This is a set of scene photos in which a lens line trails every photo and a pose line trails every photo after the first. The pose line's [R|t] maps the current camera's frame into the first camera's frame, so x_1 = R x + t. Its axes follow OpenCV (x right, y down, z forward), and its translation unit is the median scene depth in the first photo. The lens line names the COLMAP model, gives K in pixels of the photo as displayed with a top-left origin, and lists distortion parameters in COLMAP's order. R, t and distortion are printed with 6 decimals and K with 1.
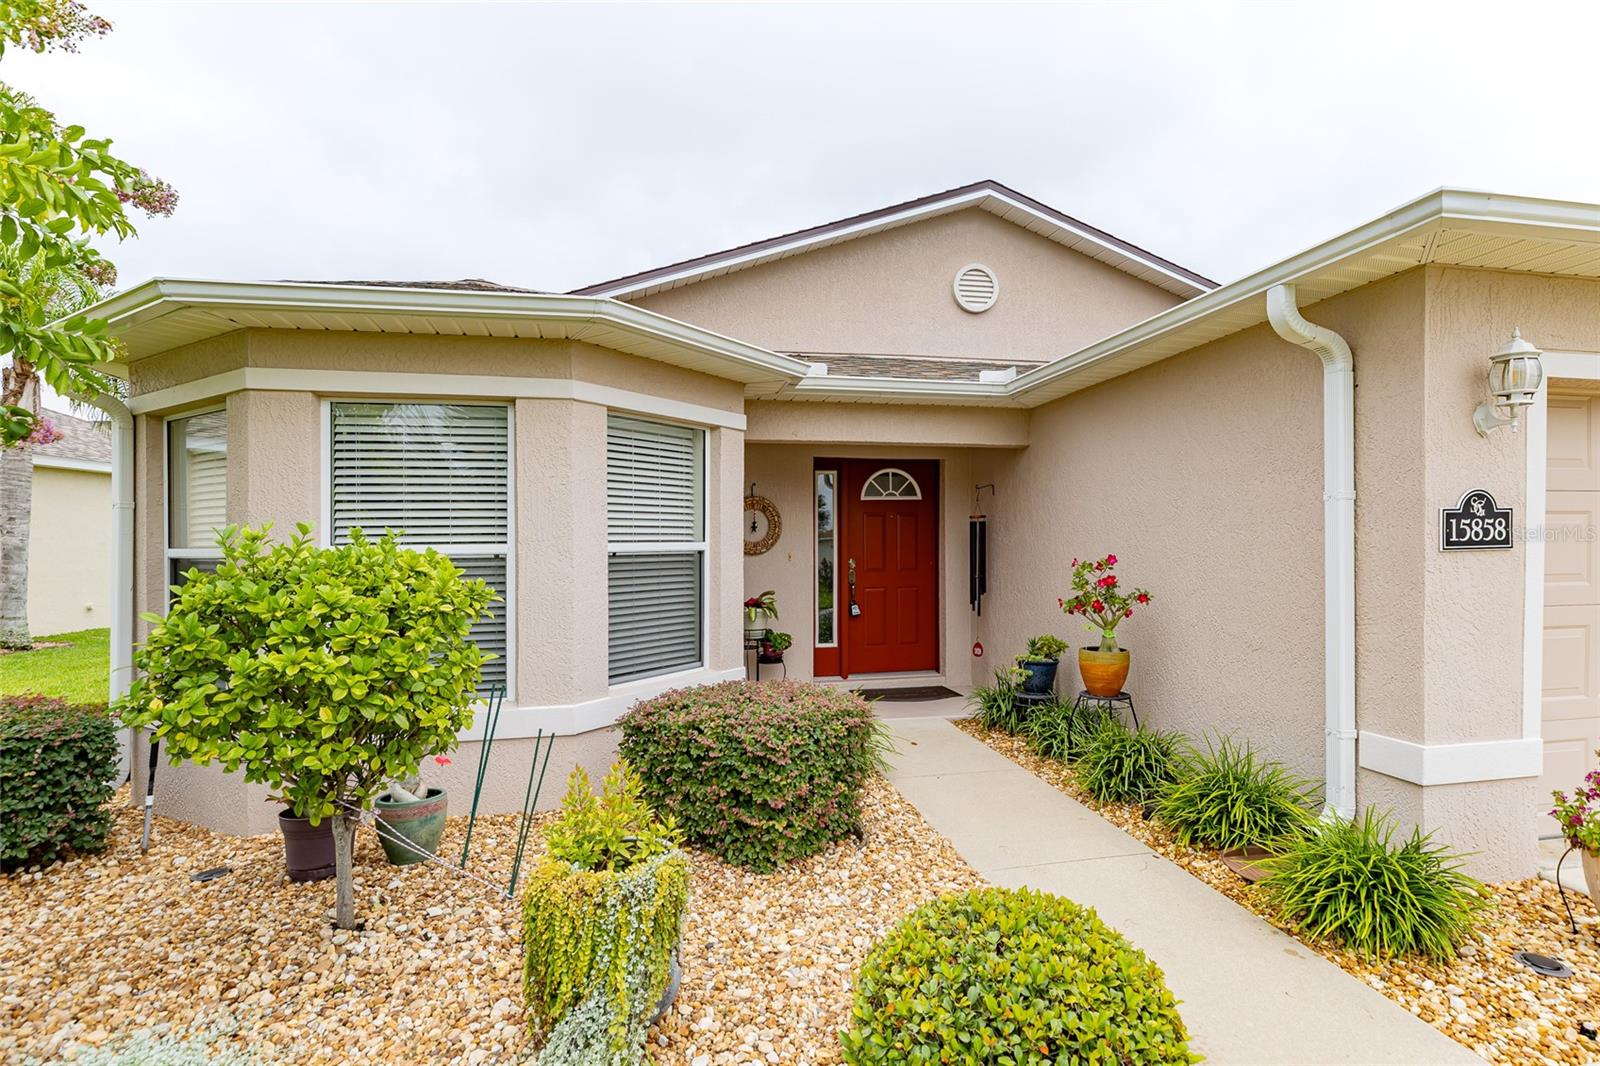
lens RADIAL K [[854.8, 0, 832.6], [0, 854.8, 538.6], [0, 0, 1]] dist [-0.004863, -0.000235]
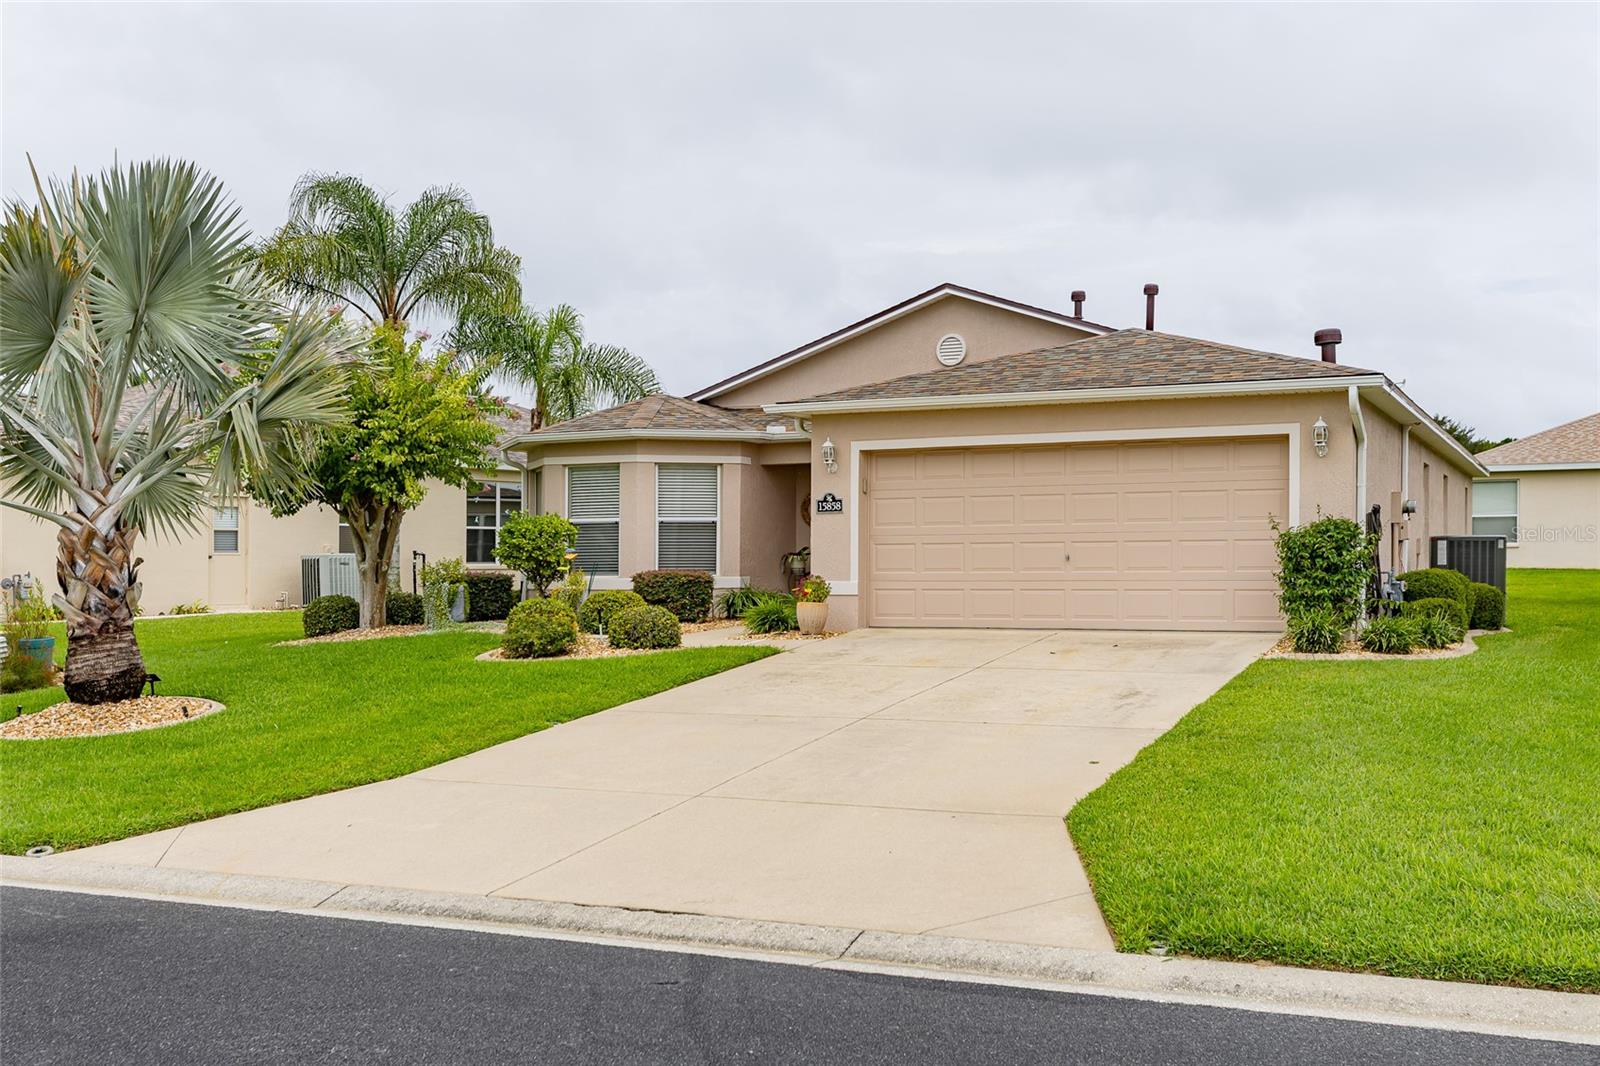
lens RADIAL K [[1661.1, 0, 800.0], [0, 1661.1, 533.0], [0, 0, 1]] dist [-0.008822, -0.000565]
pose [[0.787840, -0.008195, -0.615825, 2.995501], [0.004483, 0.999961, -0.007571, 0.088484], [0.615864, 0.003204, 0.787846, -2.513591]]
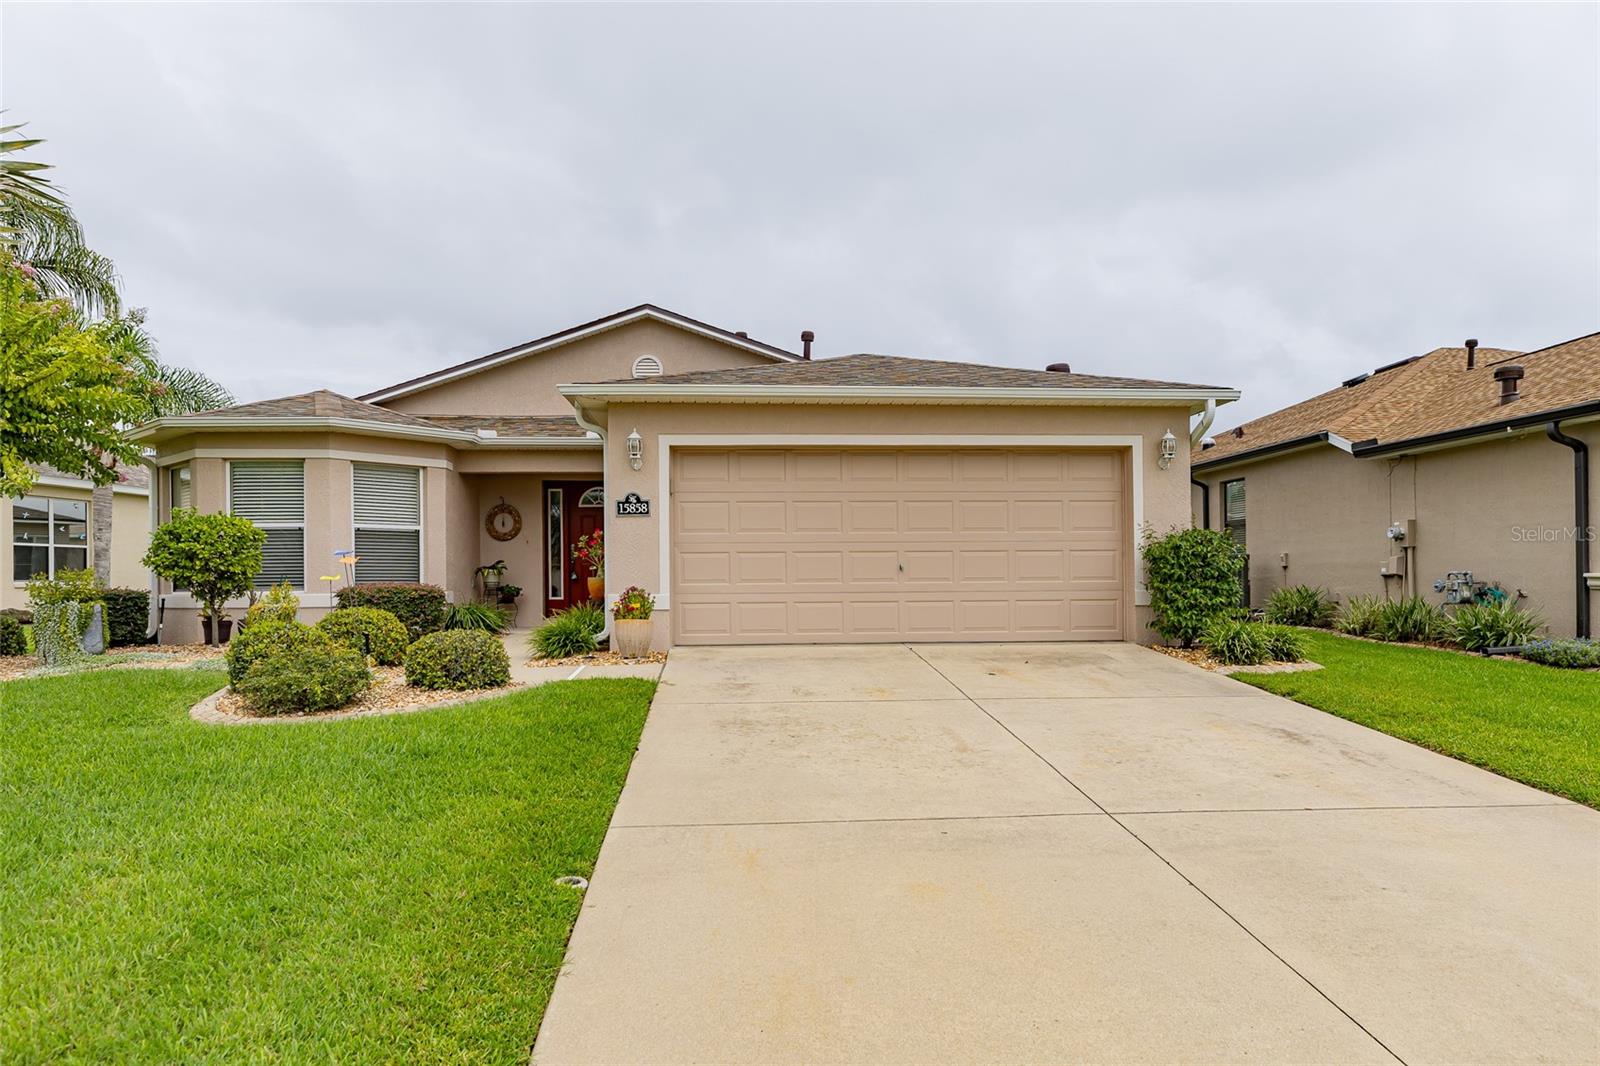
lens RADIAL K [[1015.7, 0, 800.4], [0, 1015.7, 587.0], [0, 0, 1]] dist [0.001201, -0.000721]
pose [[0.987910, 0.000940, -0.155023, 1.239375], [0.001269, 0.999899, 0.014152, 0.129880], [0.155021, -0.014177, 0.987809, -1.352141]]
